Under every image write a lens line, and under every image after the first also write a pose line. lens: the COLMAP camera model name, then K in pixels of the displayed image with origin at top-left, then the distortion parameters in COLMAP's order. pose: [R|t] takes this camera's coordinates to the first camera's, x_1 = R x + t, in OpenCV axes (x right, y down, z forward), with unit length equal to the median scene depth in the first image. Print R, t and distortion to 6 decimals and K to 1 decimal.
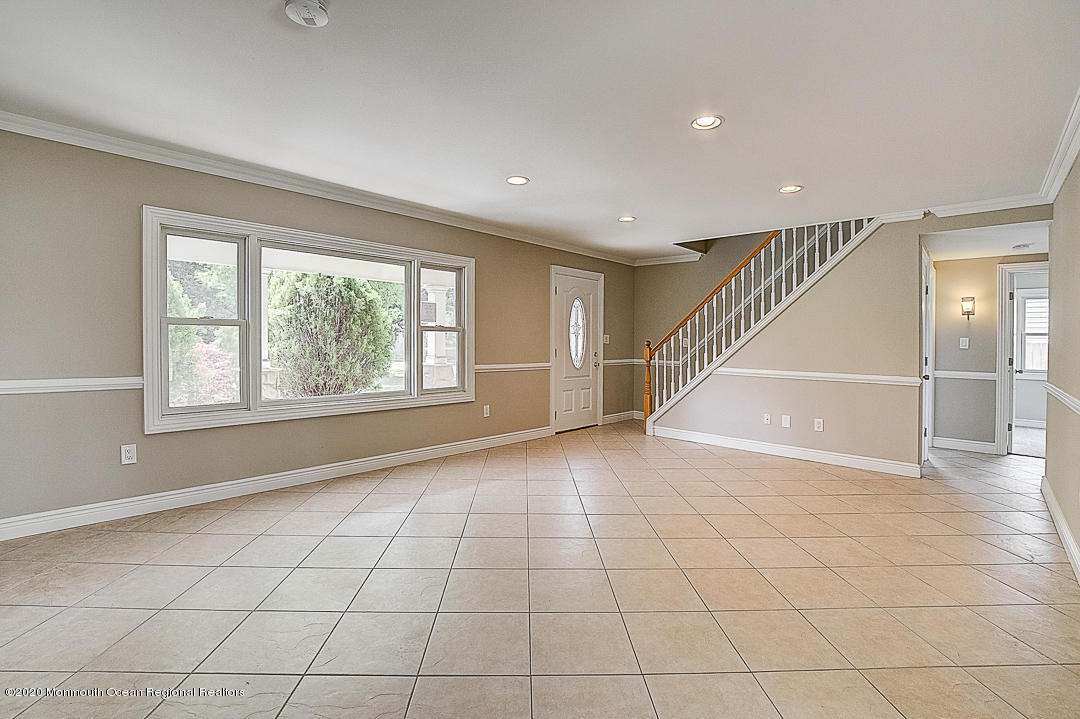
lens RADIAL K [[483.3, 0, 534.2], [0, 483.3, 350.1], [0, 0, 1]] dist [-0.036641, 0.007385]
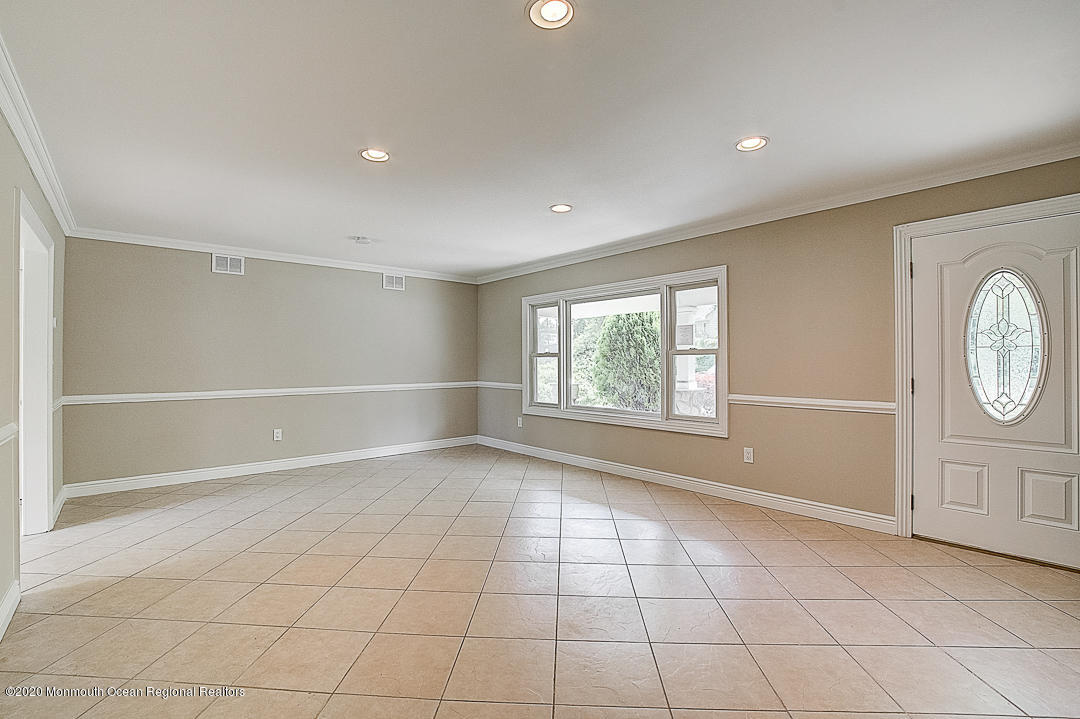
lens RADIAL K [[480.0, 0, 535.7], [0, 480.0, 354.7], [0, 0, 1]] dist [-0.034232, 0.000463]
pose [[-0.085342, -0.030153, -0.995895, 0.756346], [-0.020356, 0.999386, -0.028515, -0.006263], [0.996144, 0.017838, -0.085904, 0.793476]]
